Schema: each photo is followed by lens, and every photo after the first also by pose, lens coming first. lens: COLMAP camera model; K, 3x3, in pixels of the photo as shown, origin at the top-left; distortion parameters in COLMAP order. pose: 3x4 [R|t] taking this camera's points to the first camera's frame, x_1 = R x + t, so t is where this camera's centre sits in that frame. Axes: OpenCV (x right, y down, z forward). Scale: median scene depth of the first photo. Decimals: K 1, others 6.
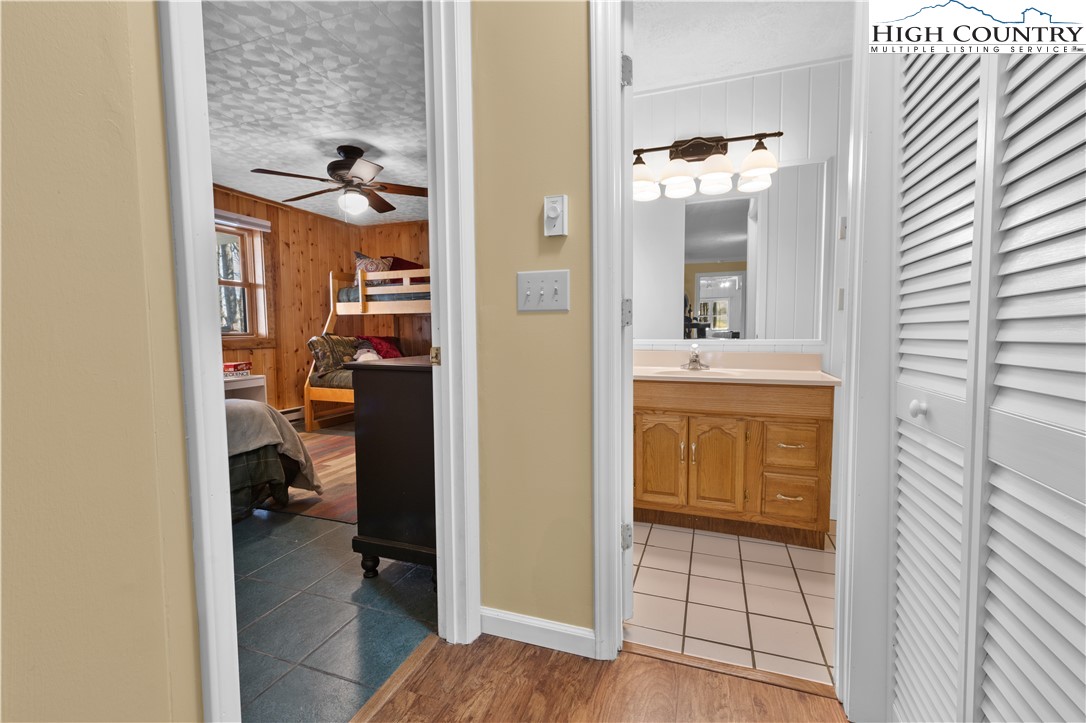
lens RADIAL K [[466.2, 0, 545.6], [0, 466.2, 369.0], [0, 0, 1]] dist [0.012709, 0.000095]
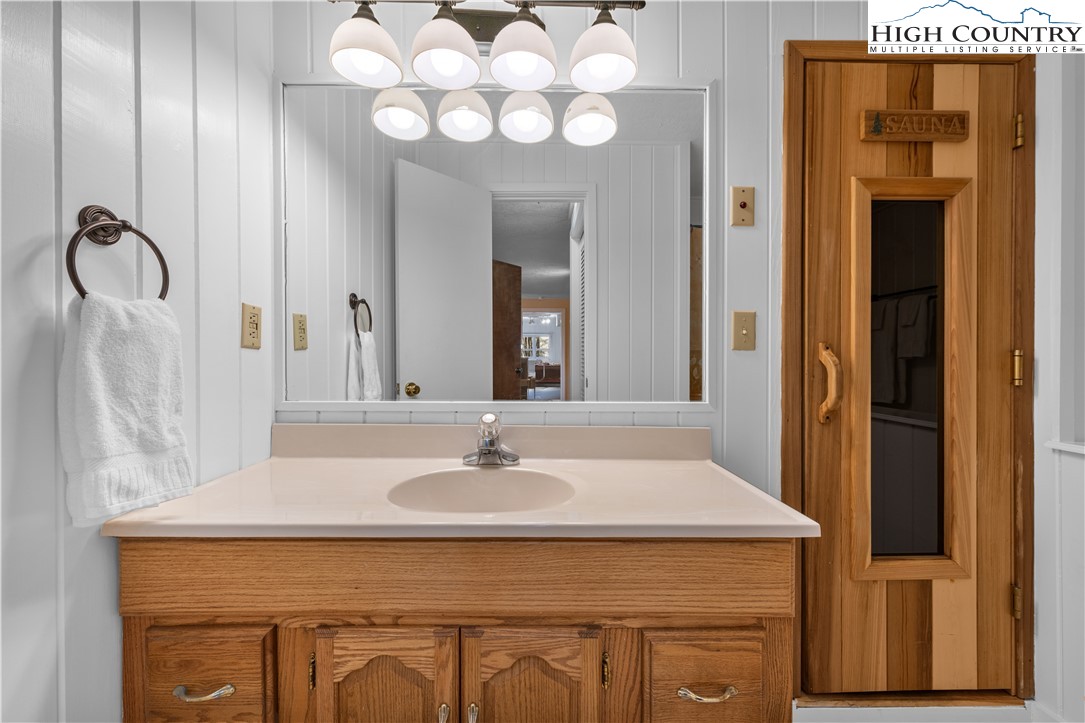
lens RADIAL K [[423.1, 0, 543.5], [0, 423.1, 364.8], [0, 0, 1]] dist [0.003910, 0.000237]
pose [[0.936702, 0.007058, 0.350057, 0.190039], [0.018516, 0.997399, -0.069655, -0.063174], [-0.349638, 0.071728, 0.934135, 0.493674]]
